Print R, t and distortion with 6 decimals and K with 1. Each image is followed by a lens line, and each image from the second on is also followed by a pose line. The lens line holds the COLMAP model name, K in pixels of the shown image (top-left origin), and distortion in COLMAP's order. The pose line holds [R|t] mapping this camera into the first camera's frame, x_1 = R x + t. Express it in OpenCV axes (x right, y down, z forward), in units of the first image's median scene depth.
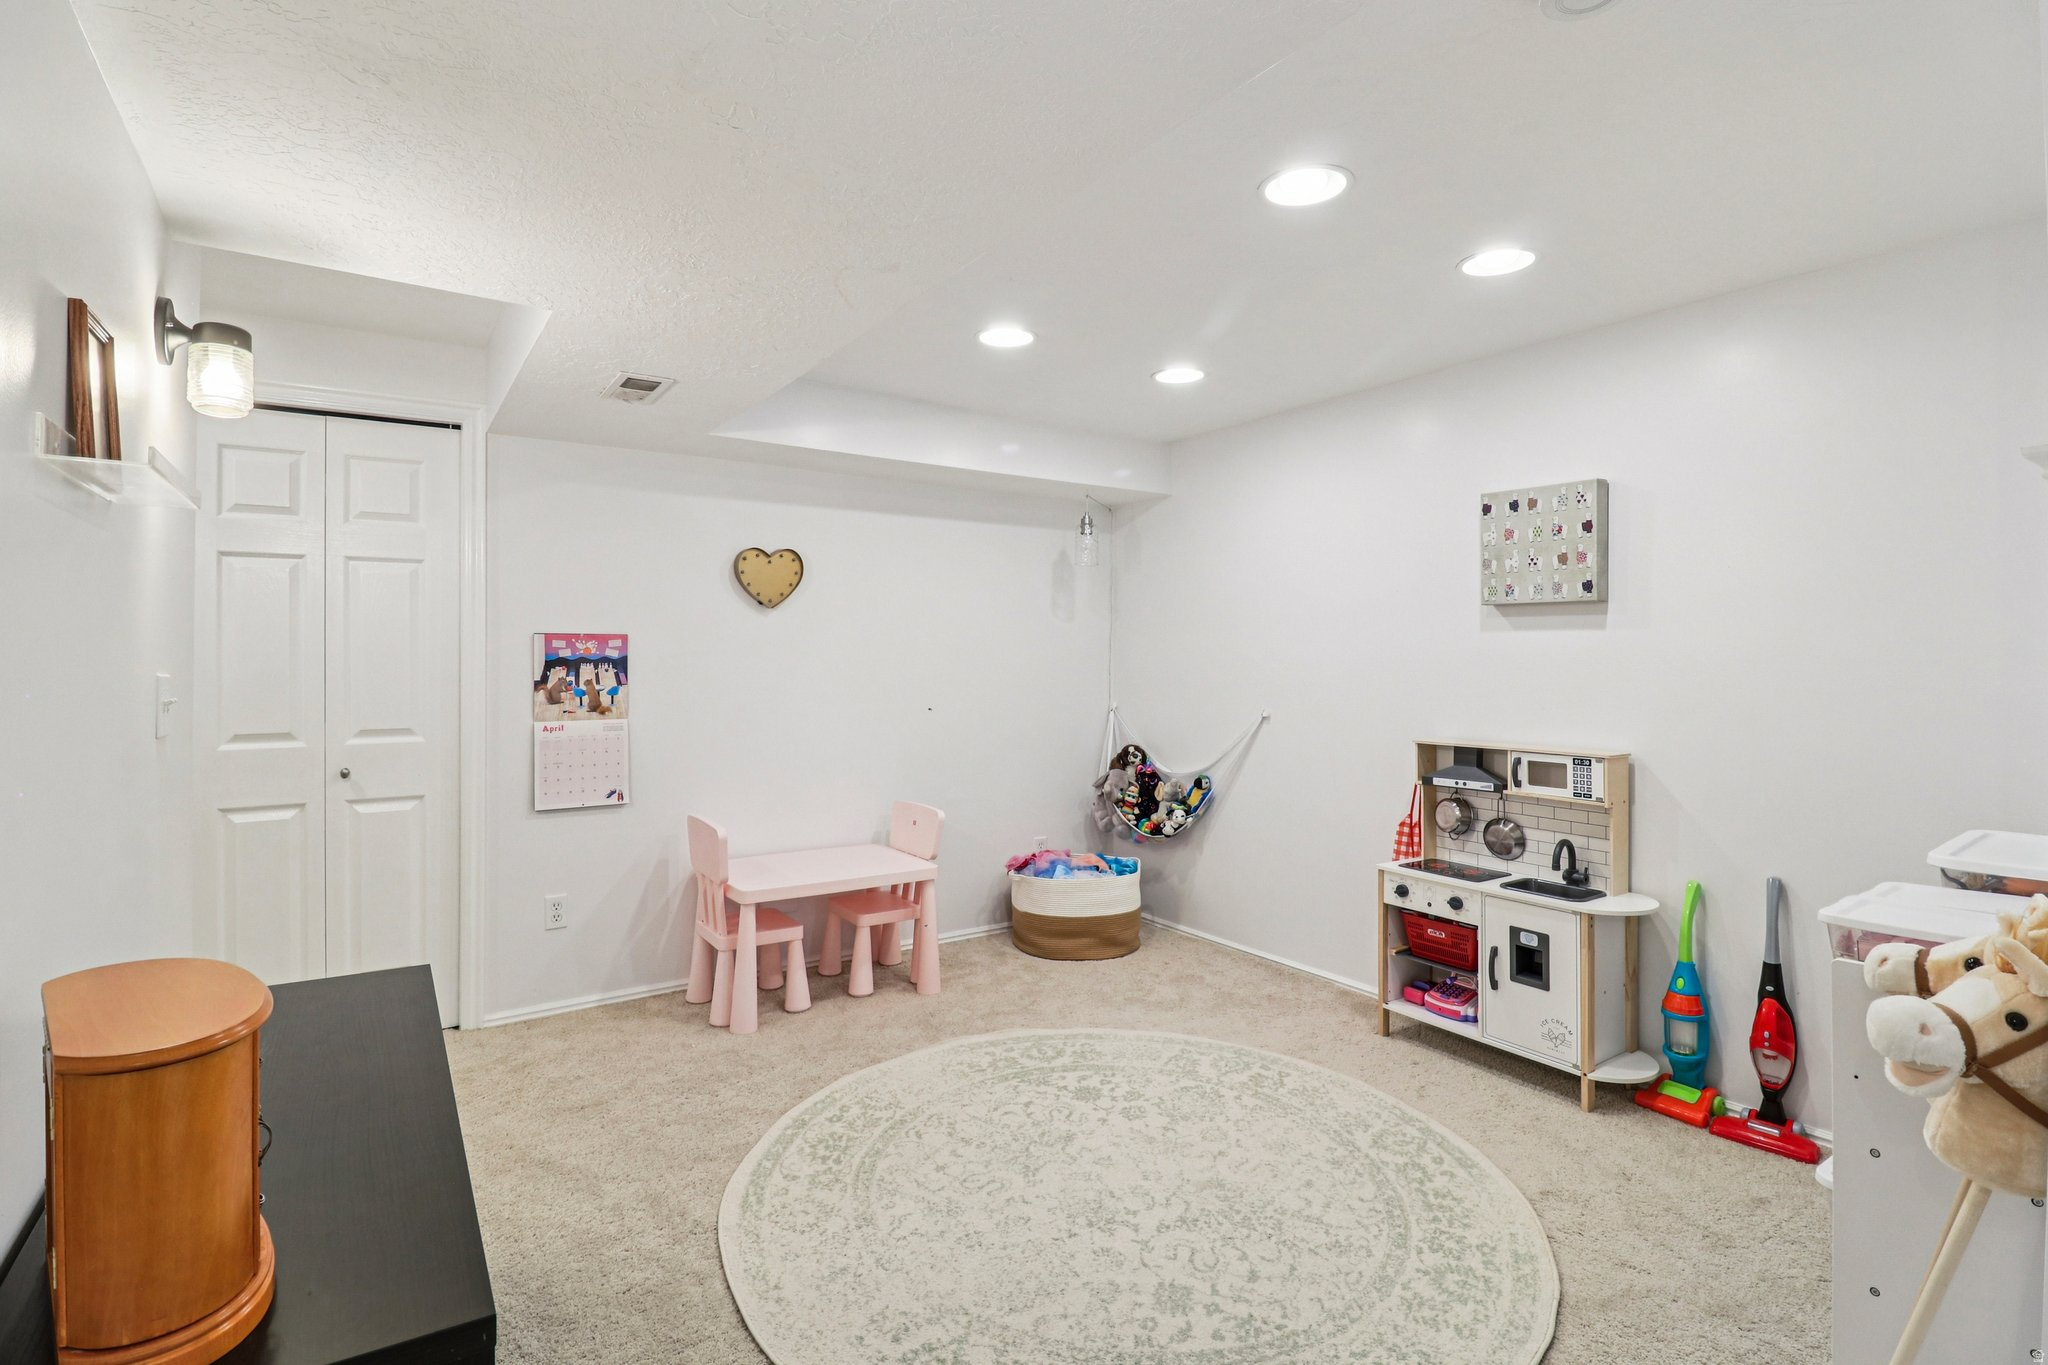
lens RADIAL K [[979.4, 0, 1017.8], [0, 979.4, 671.9], [0, 0, 1]] dist [0.003565, -0.021460]
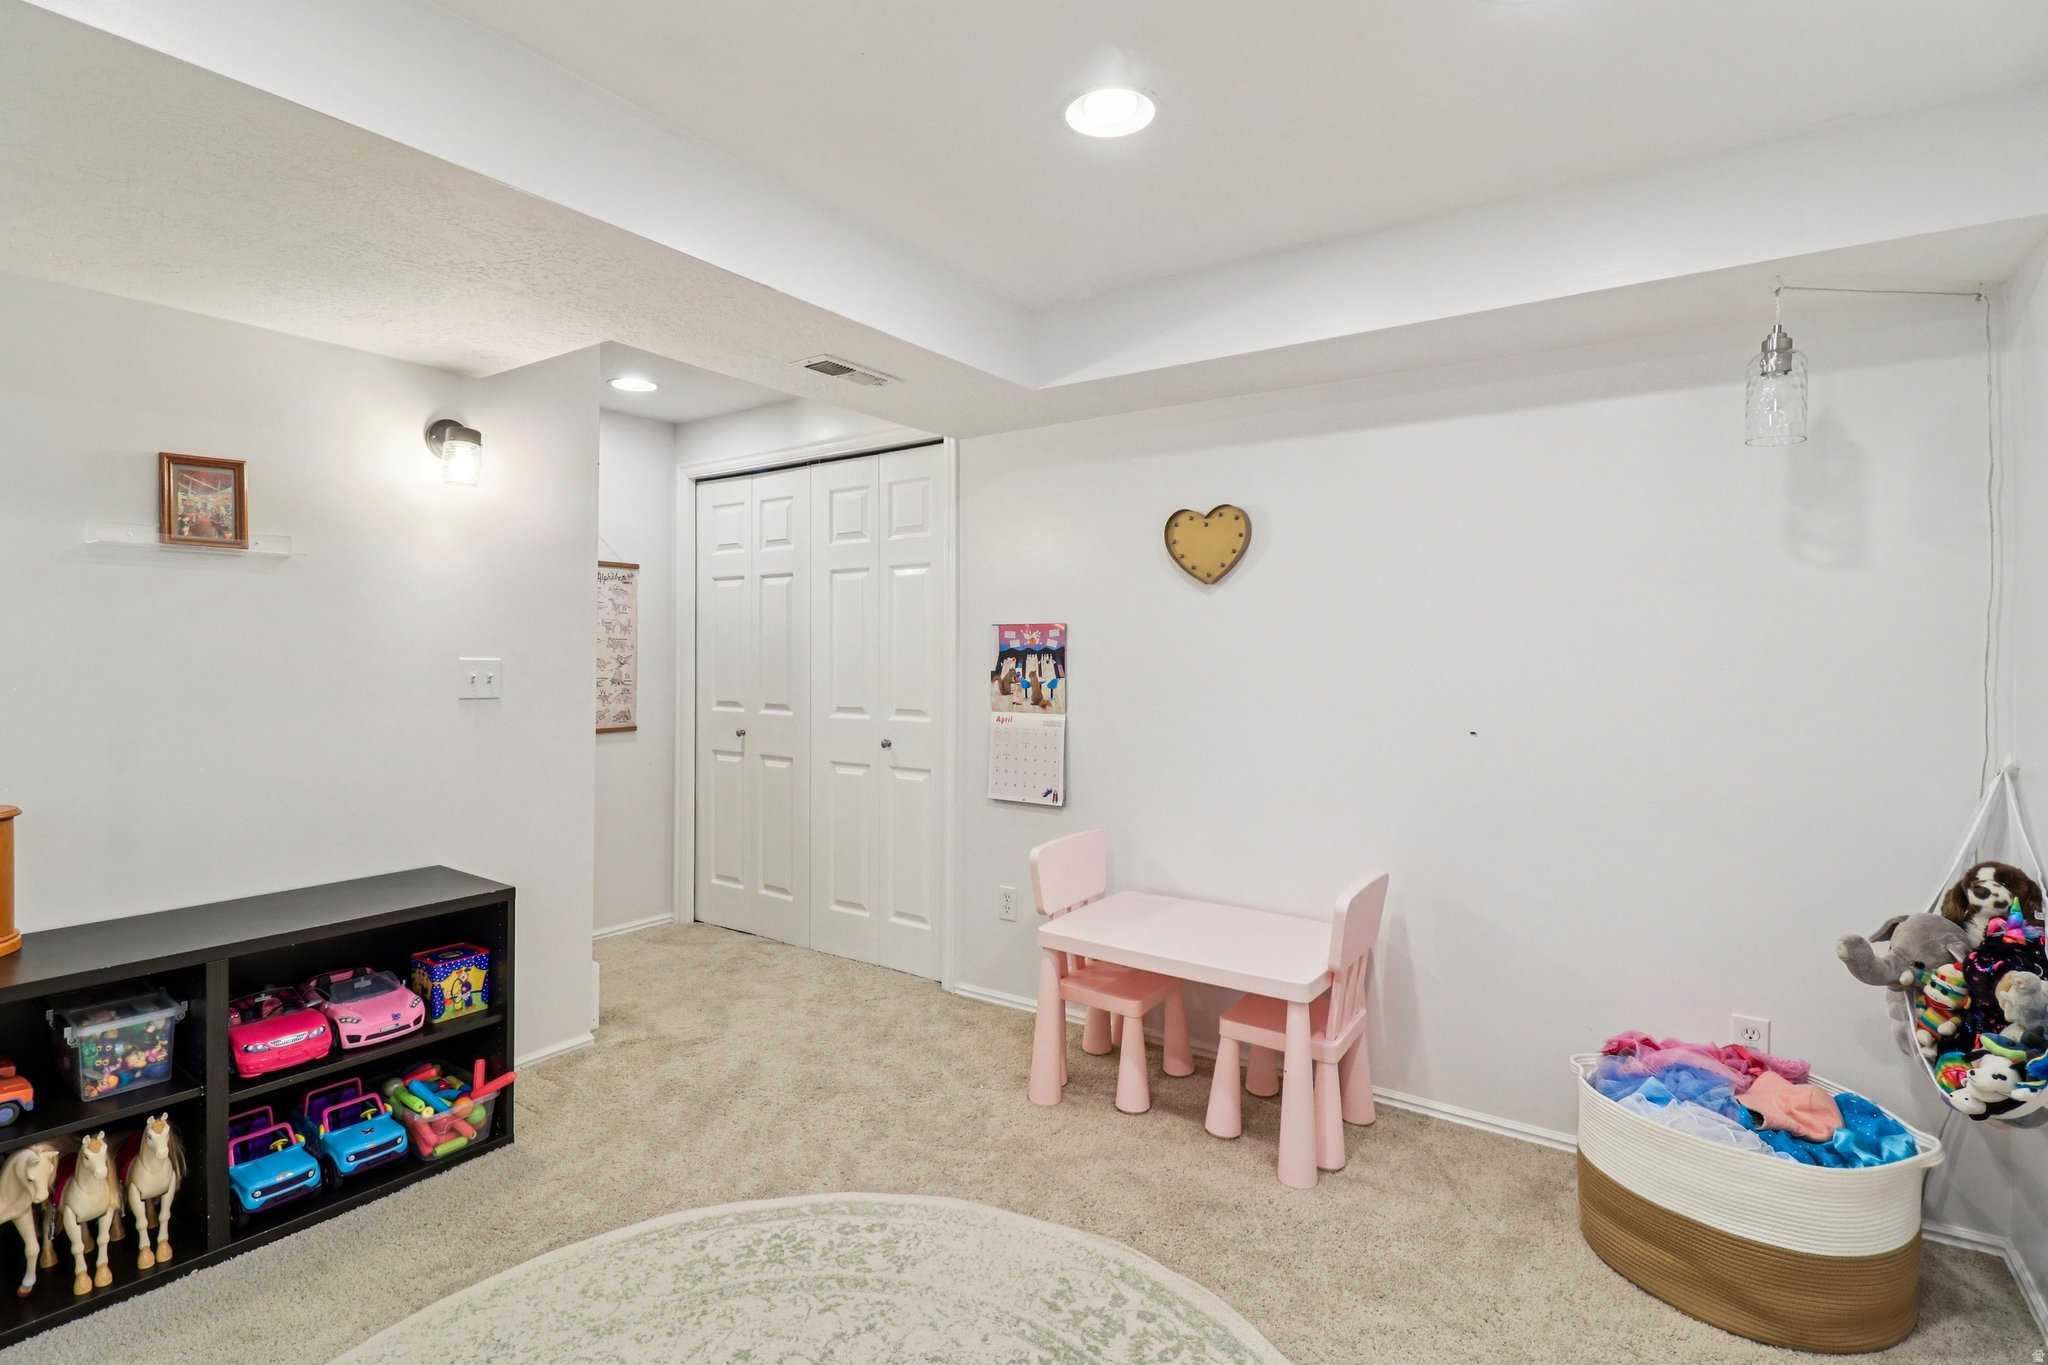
lens RADIAL K [[976.6, 0, 995.9], [0, 976.6, 652.5], [0, 0, 1]] dist [0.001605, -0.015170]
pose [[0.348624, 0.002067, -0.937260, 0.508338], [-0.012401, 0.999920, -0.002408, -0.008844], [0.937181, 0.012463, 0.348622, 0.710726]]
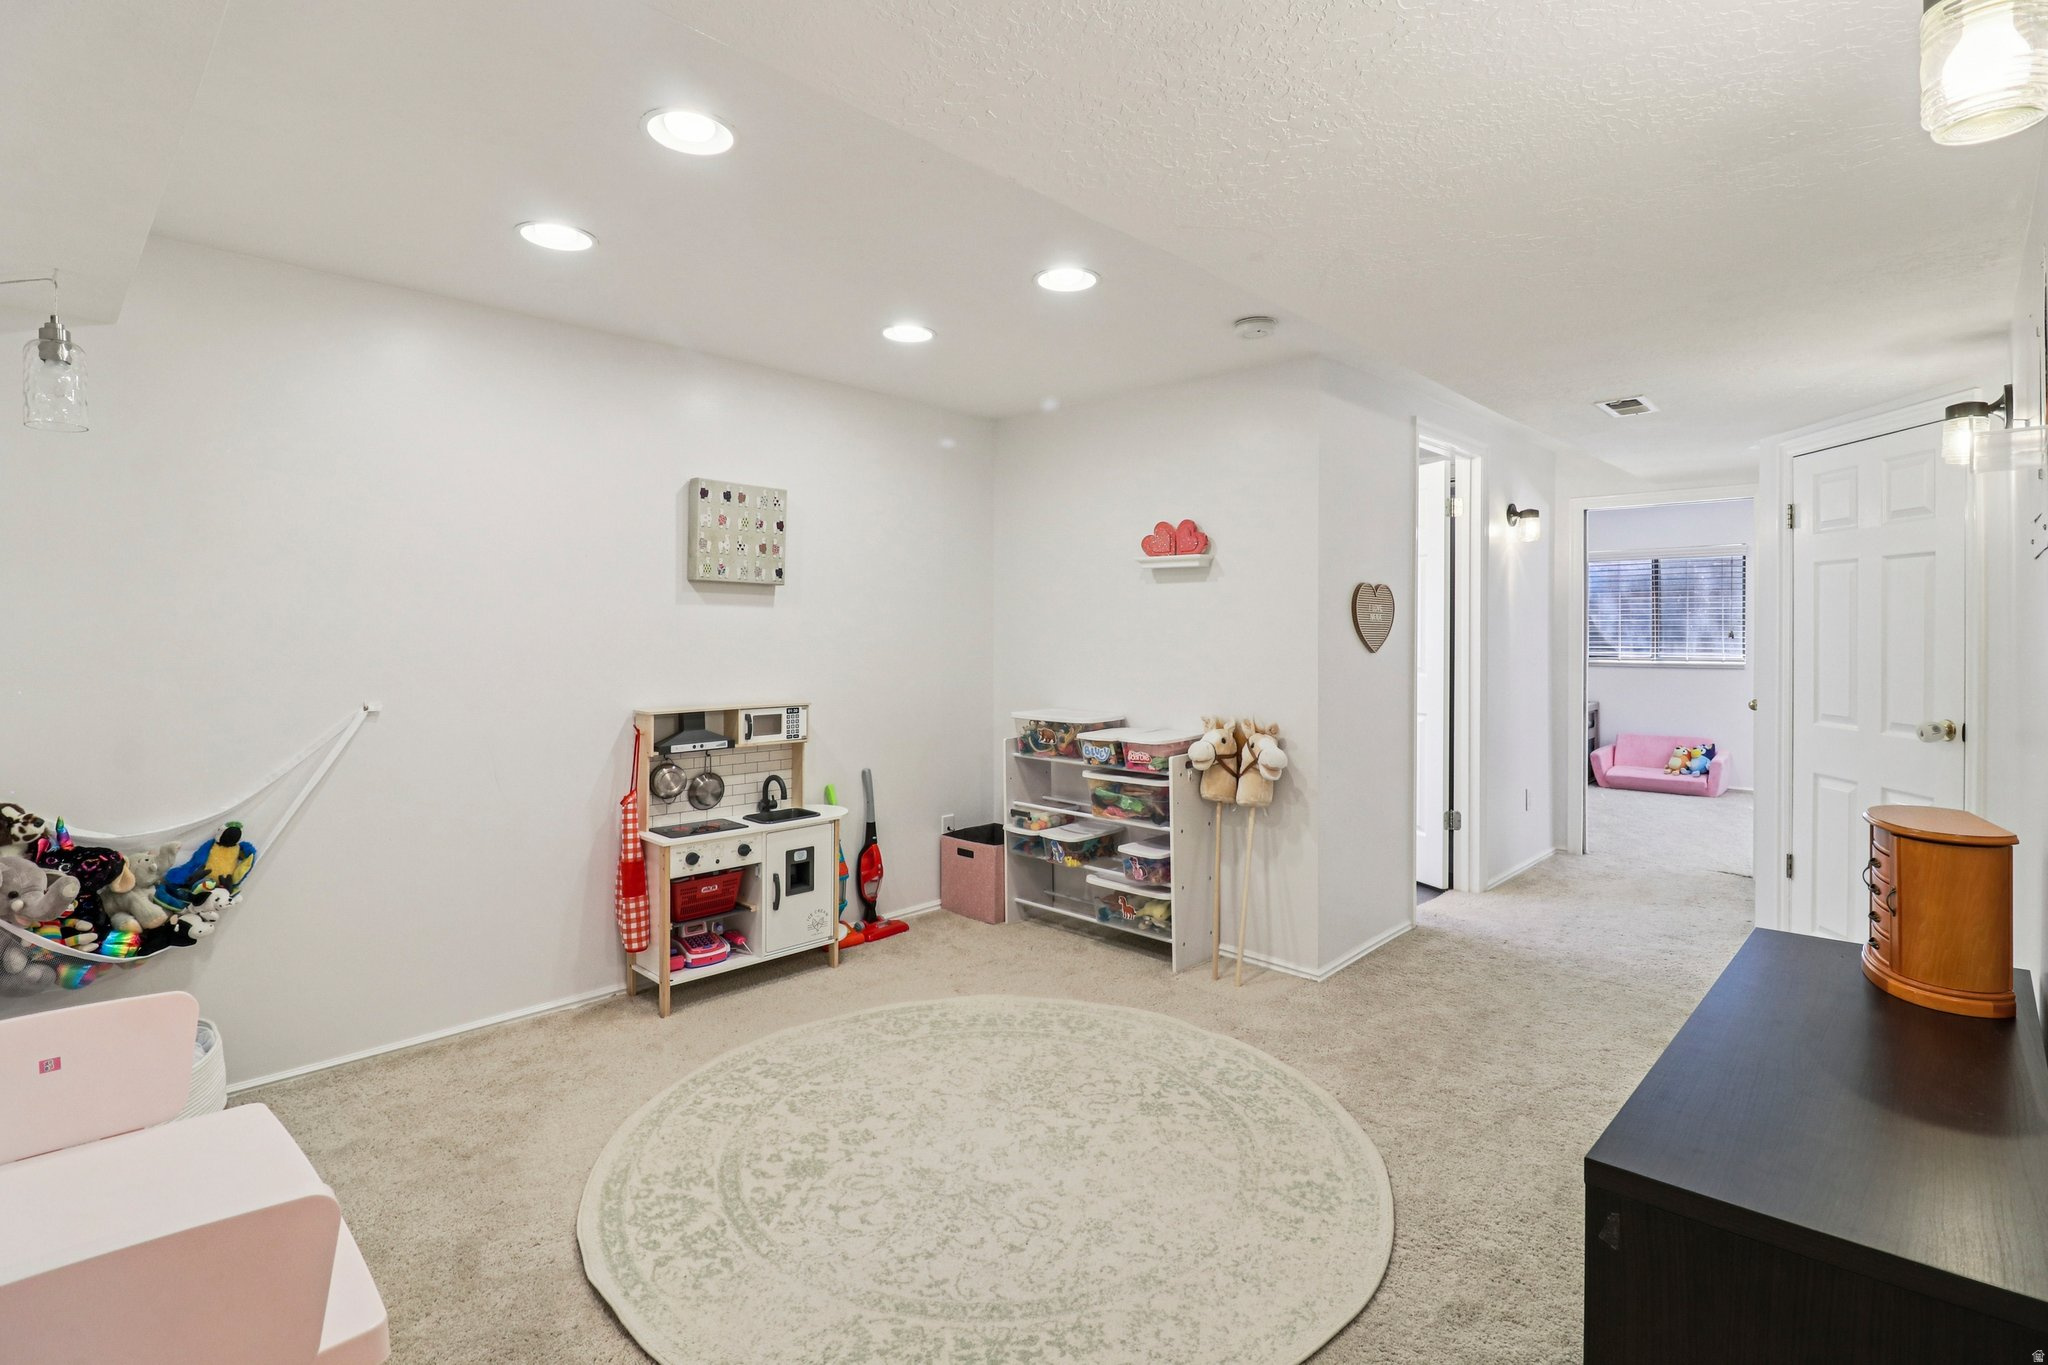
lens RADIAL K [[976.2, 0, 1018.8], [0, 976.2, 653.3], [0, 0, 1]] dist [0.004773, -0.013573]
pose [[-0.216161, -0.024430, 0.976052, -0.673751], [0.008941, 0.999595, 0.026999, -0.013533], [-0.976317, 0.014564, -0.215855, 0.903217]]
